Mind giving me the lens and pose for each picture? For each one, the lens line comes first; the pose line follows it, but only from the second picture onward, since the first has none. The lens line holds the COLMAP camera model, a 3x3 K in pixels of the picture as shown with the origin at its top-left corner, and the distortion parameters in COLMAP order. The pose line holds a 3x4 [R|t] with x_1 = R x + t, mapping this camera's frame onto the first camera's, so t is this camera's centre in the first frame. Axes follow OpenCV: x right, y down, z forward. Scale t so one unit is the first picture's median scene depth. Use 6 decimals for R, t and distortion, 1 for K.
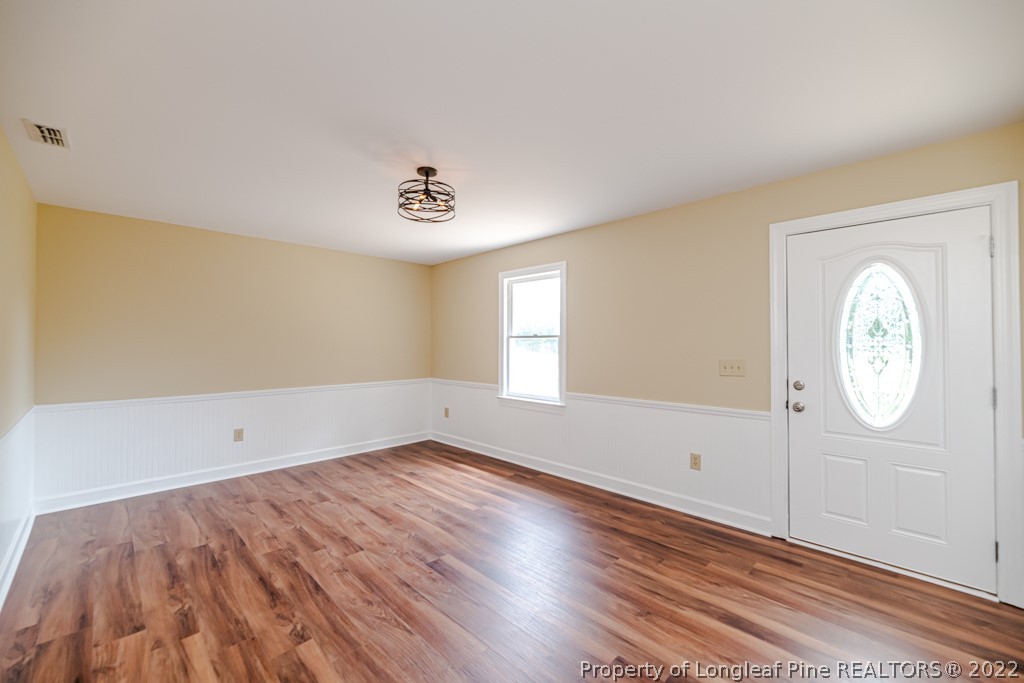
lens RADIAL K [[418.0, 0, 519.0], [0, 418.0, 337.9], [0, 0, 1]] dist [-0.003296, 0.000205]
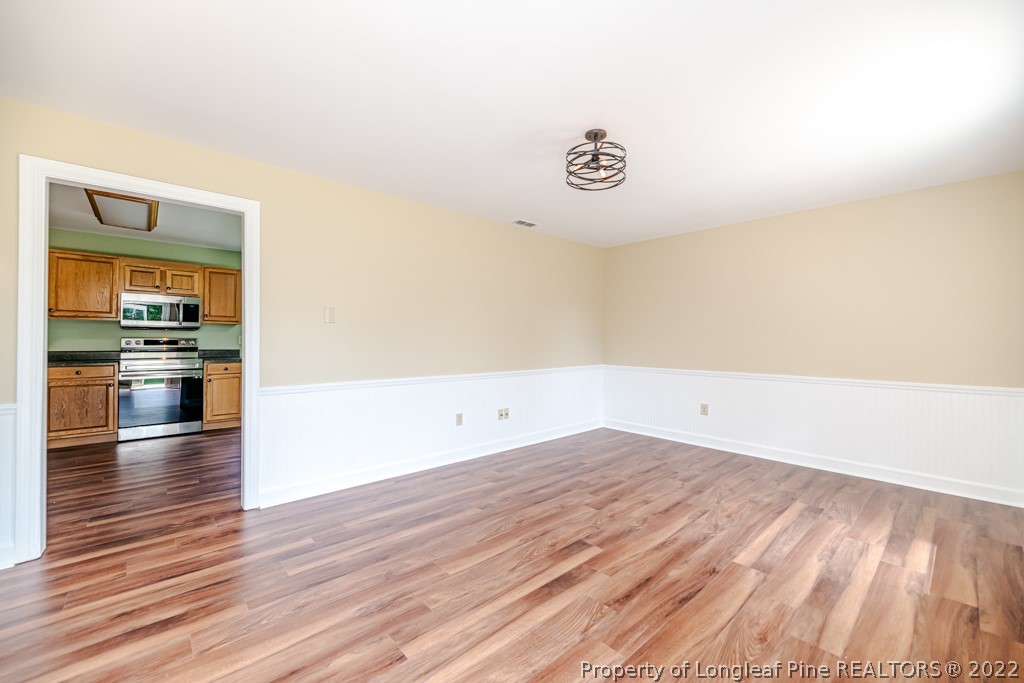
lens RADIAL K [[418.0, 0, 513.2], [0, 418.0, 336.8], [0, 0, 1]] dist [-0.003296, 0.000205]
pose [[-0.075982, -0.012570, -0.997030, 0.582363], [0.004956, 0.999903, -0.012984, 0.060094], [0.997097, -0.005928, -0.075912, 0.698038]]
